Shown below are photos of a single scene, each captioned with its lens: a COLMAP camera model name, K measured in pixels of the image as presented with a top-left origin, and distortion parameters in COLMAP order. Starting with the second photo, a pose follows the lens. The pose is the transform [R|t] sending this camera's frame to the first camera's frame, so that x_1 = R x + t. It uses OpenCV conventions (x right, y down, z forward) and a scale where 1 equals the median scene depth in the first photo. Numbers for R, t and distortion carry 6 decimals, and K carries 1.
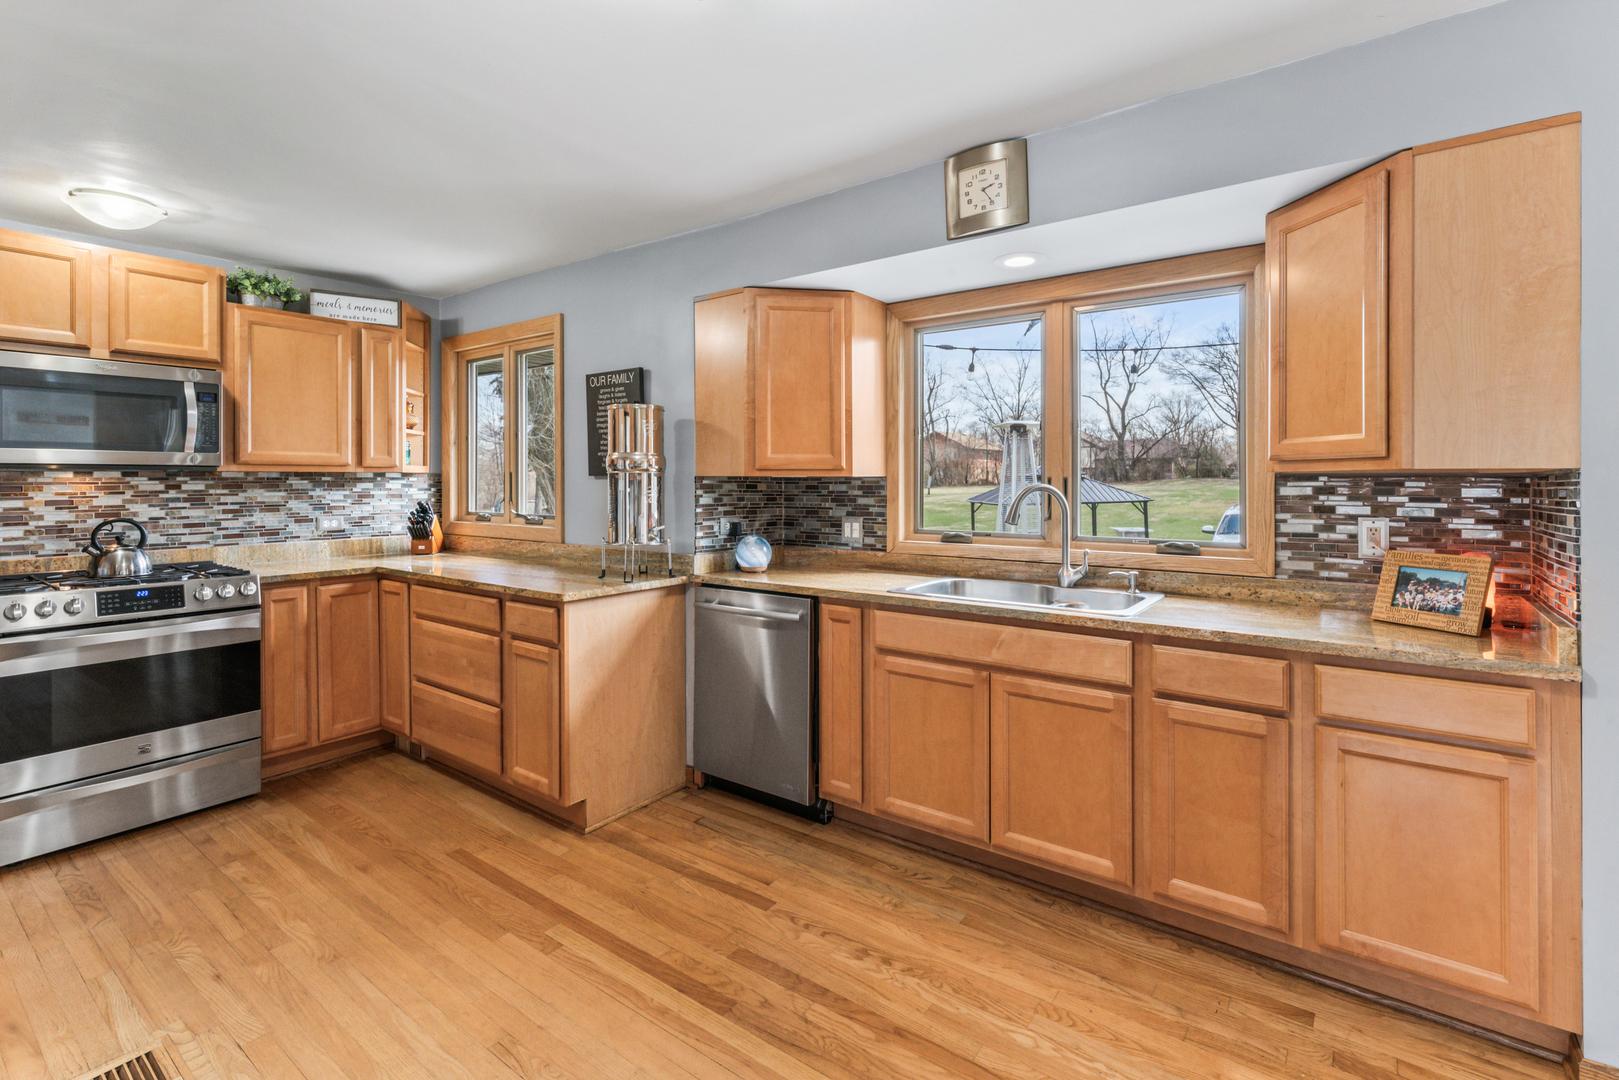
lens RADIAL K [[744.0, 0, 809.8], [0, 744.0, 492.6], [0, 0, 1]] dist [-0.000945, -0.000028]
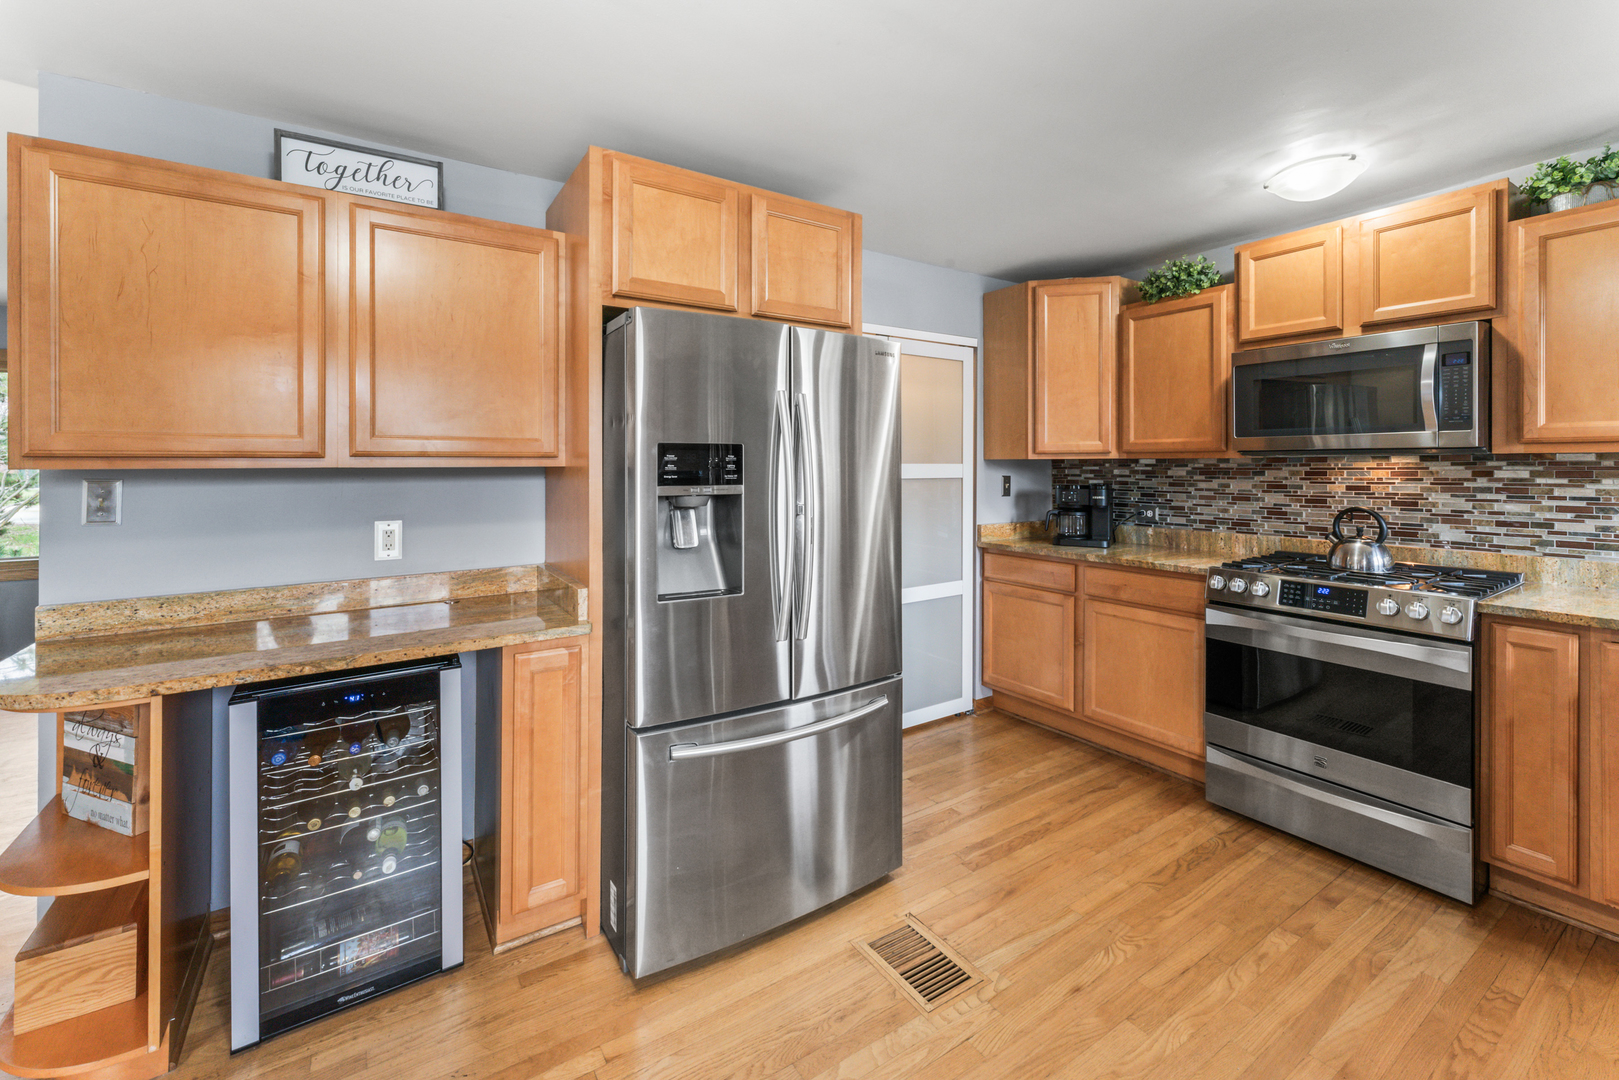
lens RADIAL K [[674.1, 0, 810.8], [0, 674.1, 472.6], [0, 0, 1]] dist [0.001263, 0.000131]
pose [[-0.340411, 0.014831, -0.940160, 0.077841], [-0.011586, 0.999734, 0.019966, -0.016132], [0.940205, 0.017690, -0.340148, 0.603842]]
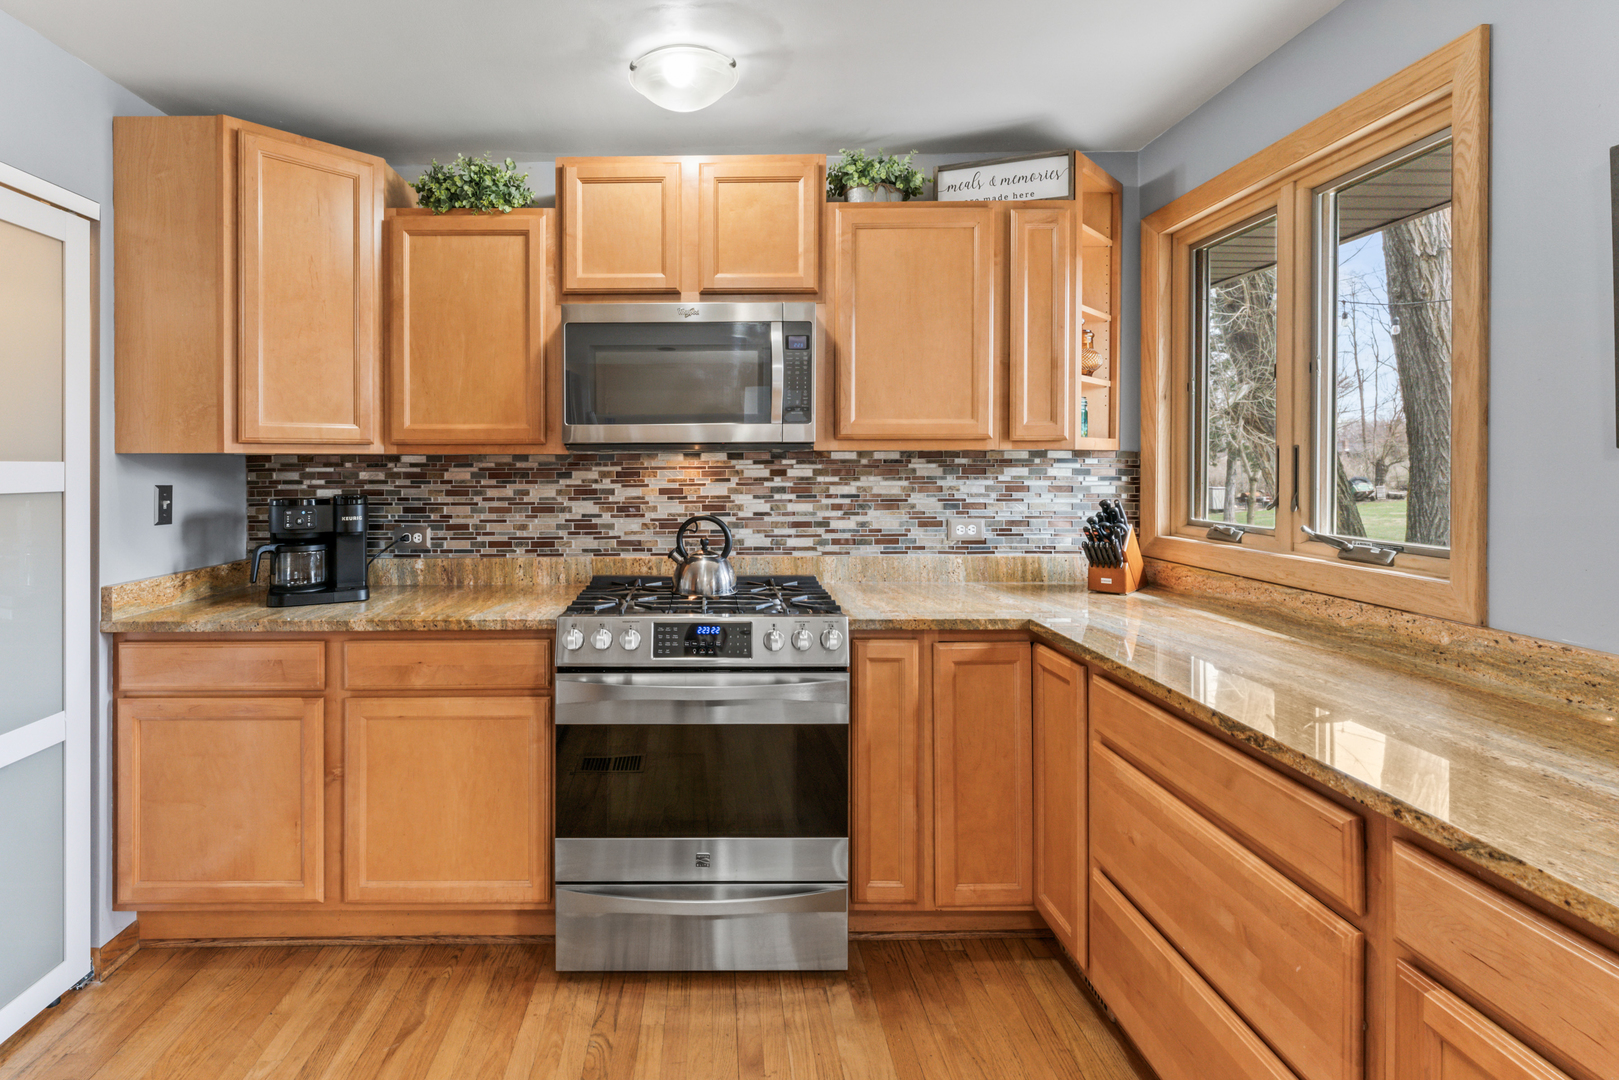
lens RADIAL K [[771.4, 0, 703.7], [0, 771.4, 466.9], [0, 0, 1]] dist [-0.004005, -0.000307]
pose [[0.586457, 0.001538, -0.809979, -0.285524], [-0.010424, 0.999930, -0.005650, -0.008908], [0.809914, 0.011757, 0.586431, 0.511779]]
